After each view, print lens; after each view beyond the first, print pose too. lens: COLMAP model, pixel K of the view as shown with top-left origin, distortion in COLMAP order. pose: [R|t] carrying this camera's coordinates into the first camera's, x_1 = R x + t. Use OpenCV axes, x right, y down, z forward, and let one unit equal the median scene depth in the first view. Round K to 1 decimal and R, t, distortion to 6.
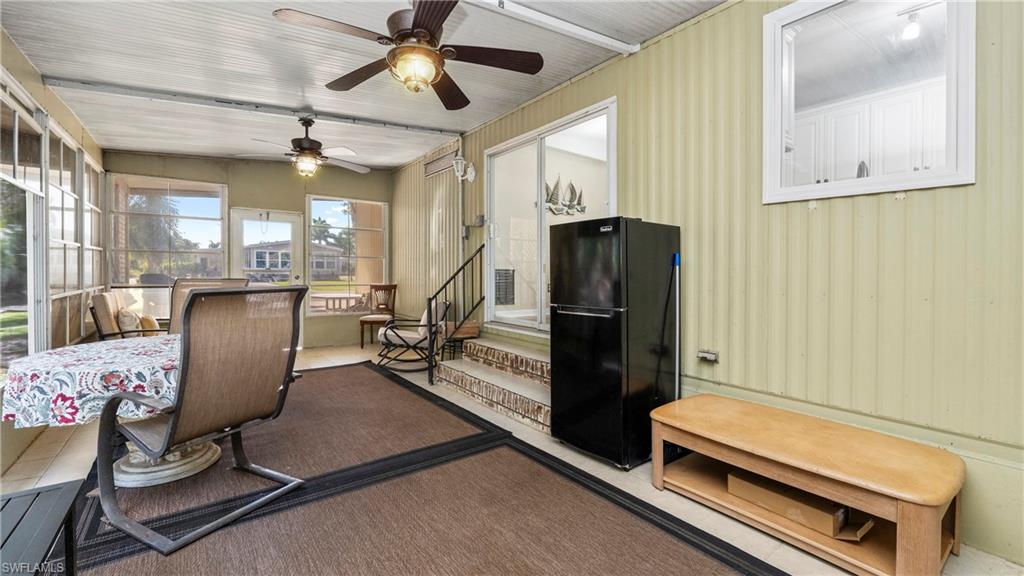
lens RADIAL K [[427.8, 0, 523.2], [0, 427.8, 270.7], [0, 0, 1]] dist [0.012005, 0.000110]
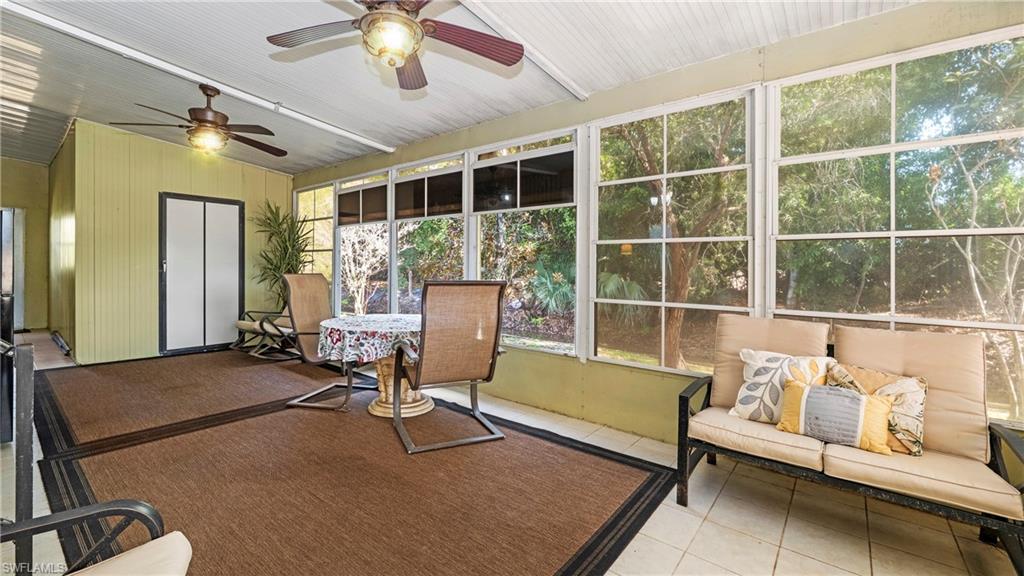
lens RADIAL K [[421.5, 0, 504.6], [0, 421.5, 265.1], [0, 0, 1]] dist [-0.025131, 0.000042]
pose [[-0.975606, -0.040560, -0.215751, -0.700358], [-0.036138, 0.999049, -0.024405, 0.014842], [0.216535, -0.016013, -0.976143, 1.974220]]
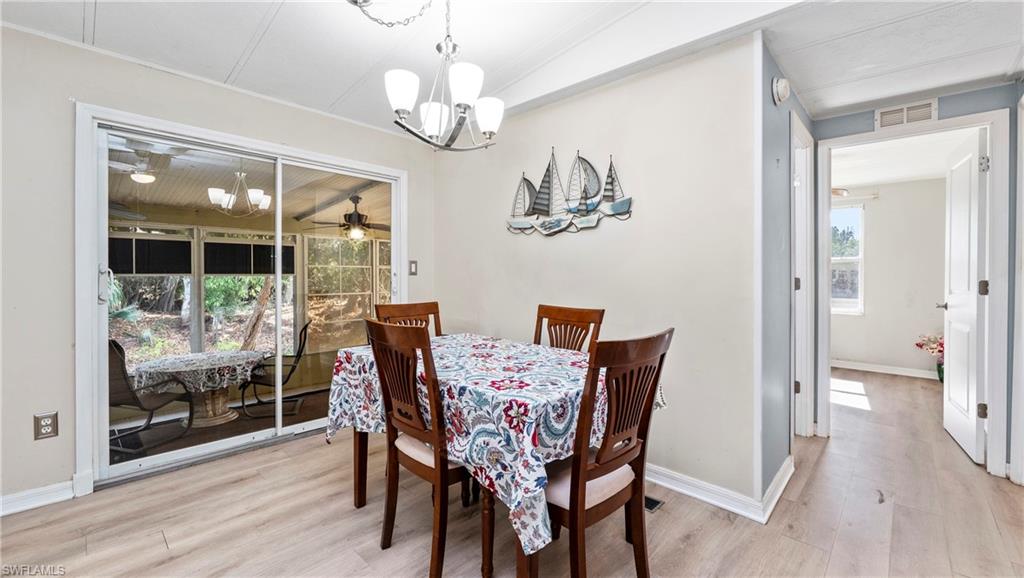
lens RADIAL K [[426.3, 0, 495.0], [0, 426.3, 277.2], [0, 0, 1]] dist [-0.004048, -0.000009]
pose [[0.118600, -0.001078, -0.992941, 1.045277], [-0.002849, 0.999995, -0.001426, -0.161628], [0.992938, 0.002998, 0.118597, 1.704753]]
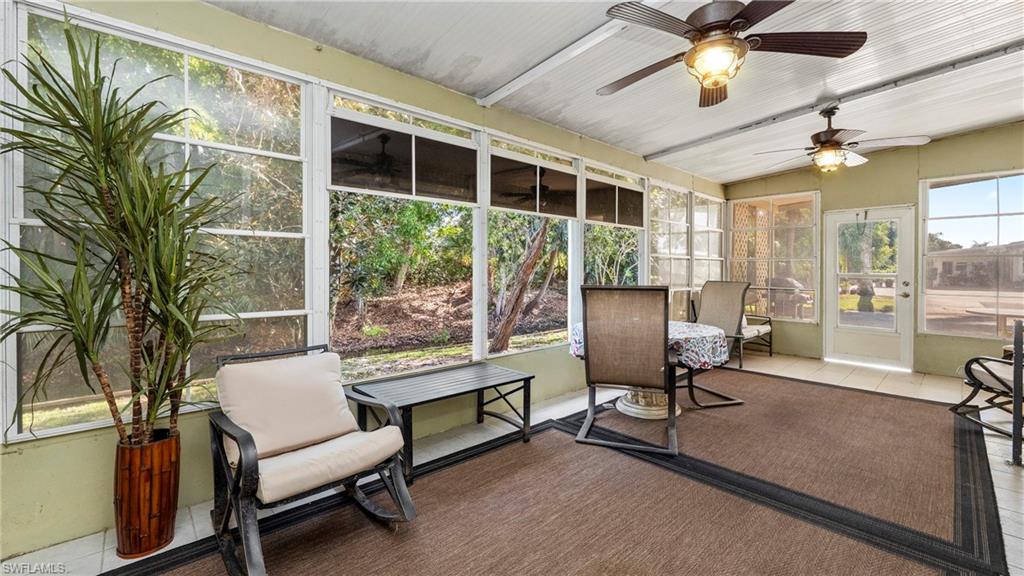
lens RADIAL K [[437.1, 0, 511.3], [0, 437.1, 274.8], [0, 0, 1]] dist [0.001690, 0.000259]
pose [[0.090556, 0.001484, -0.995890, 0.486581], [-0.004914, 0.999987, 0.001043, 0.001661], [0.995879, 0.004799, 0.090563, 0.336182]]
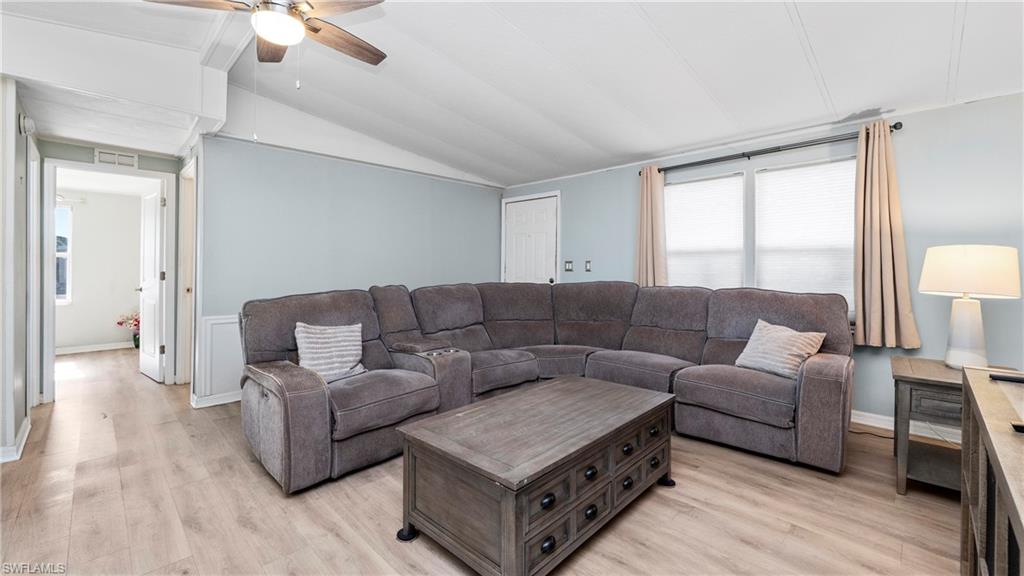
lens RADIAL K [[419.0, 0, 523.5], [0, 419.0, 261.5], [0, 0, 1]] dist [-0.009801, 0.000474]
pose [[0.993205, -0.008616, 0.116057, 1.353917], [0.010289, 0.999852, -0.013820, -0.161756], [-0.115921, 0.014920, 0.993146, 1.256848]]
